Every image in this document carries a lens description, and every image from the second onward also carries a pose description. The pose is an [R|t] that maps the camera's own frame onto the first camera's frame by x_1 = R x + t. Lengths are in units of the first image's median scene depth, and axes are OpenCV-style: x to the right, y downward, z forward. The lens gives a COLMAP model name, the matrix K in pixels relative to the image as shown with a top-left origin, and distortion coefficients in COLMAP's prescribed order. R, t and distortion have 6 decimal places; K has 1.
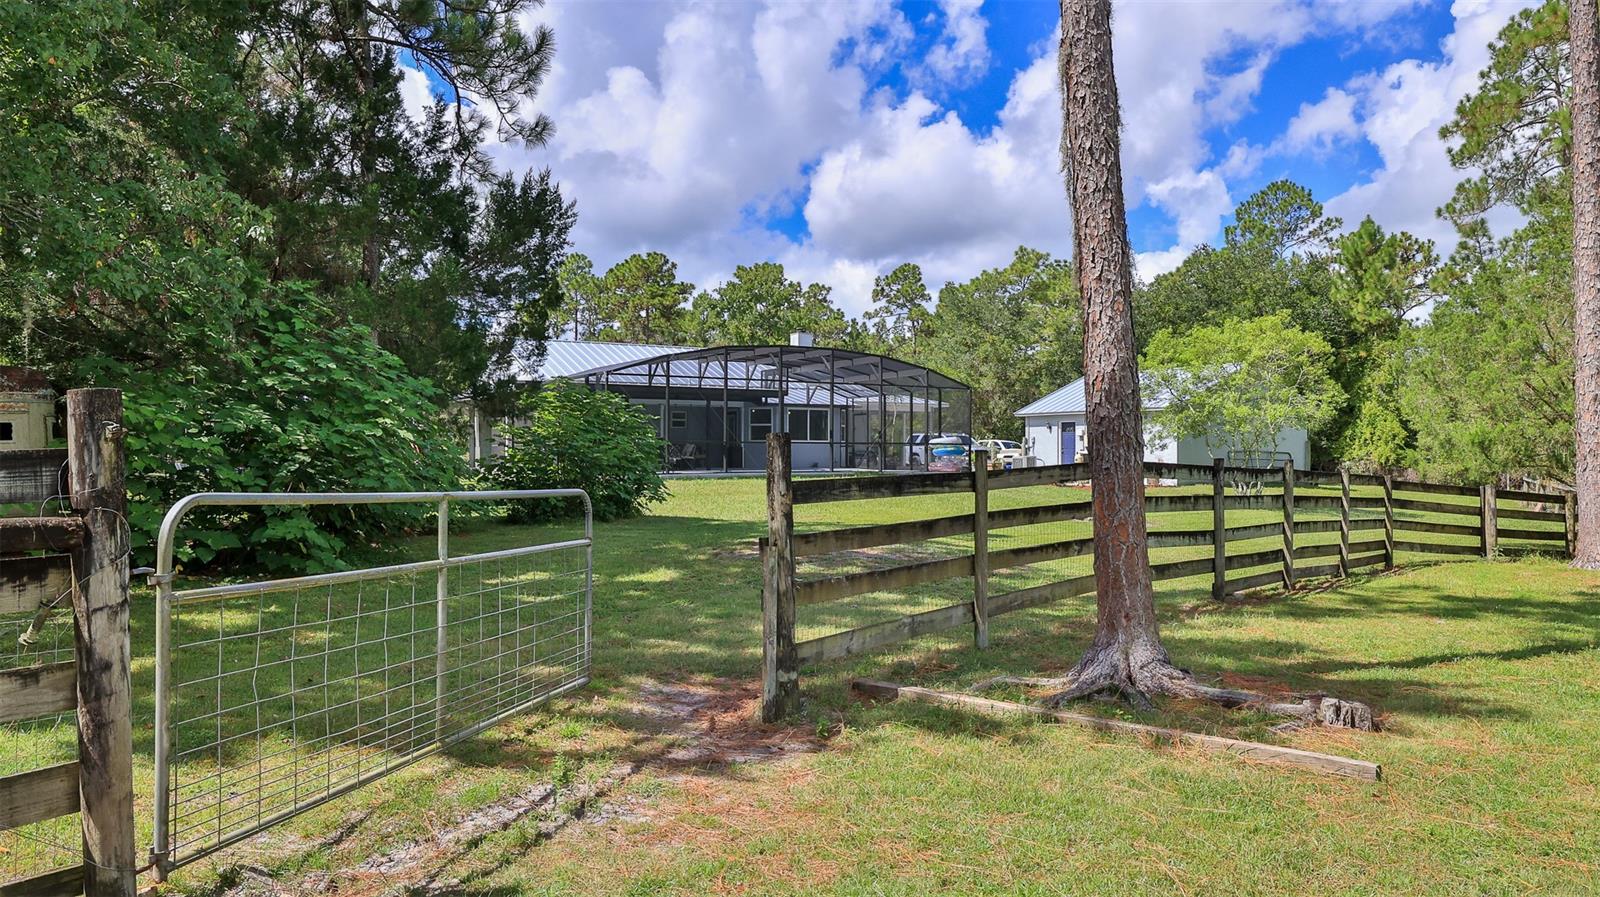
lens RADIAL K [[1115.4, 0, 798.3], [0, 1115.4, 450.0], [0, 0, 1]] dist [-0.012705, -0.005135]
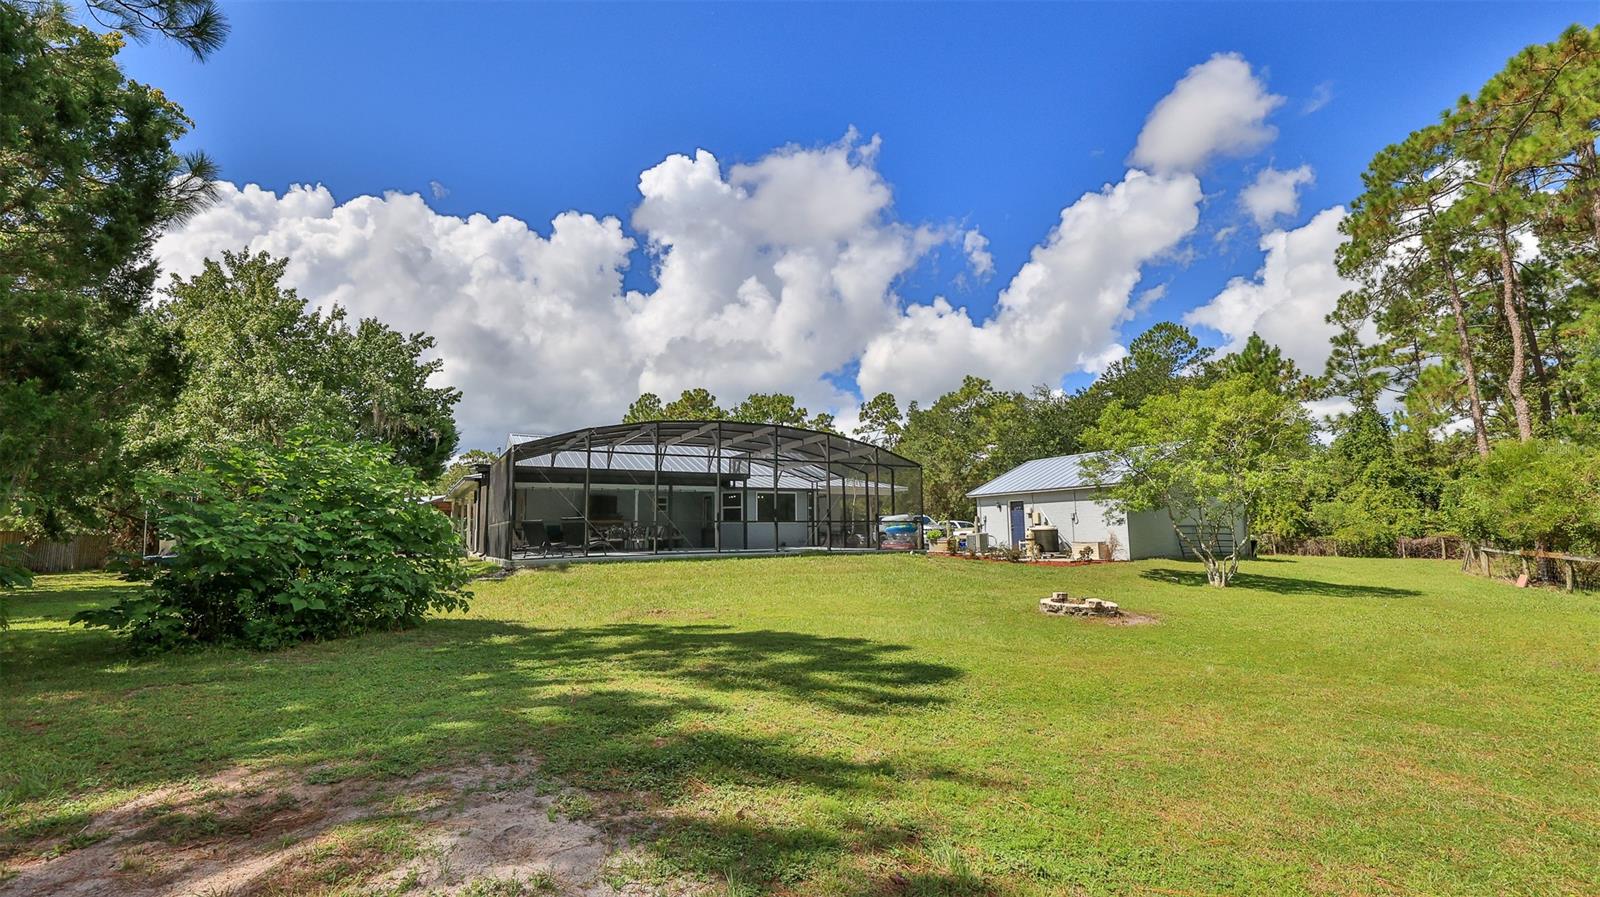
lens RADIAL K [[711.5, 0, 801.4], [0, 711.5, 445.1], [0, 0, 1]] dist [-0.000243, 0.000254]
pose [[0.999114, -0.018224, -0.037935, 0.048180], [0.013434, 0.992329, -0.122889, 0.002537], [0.039884, 0.122271, 0.991695, 0.238221]]
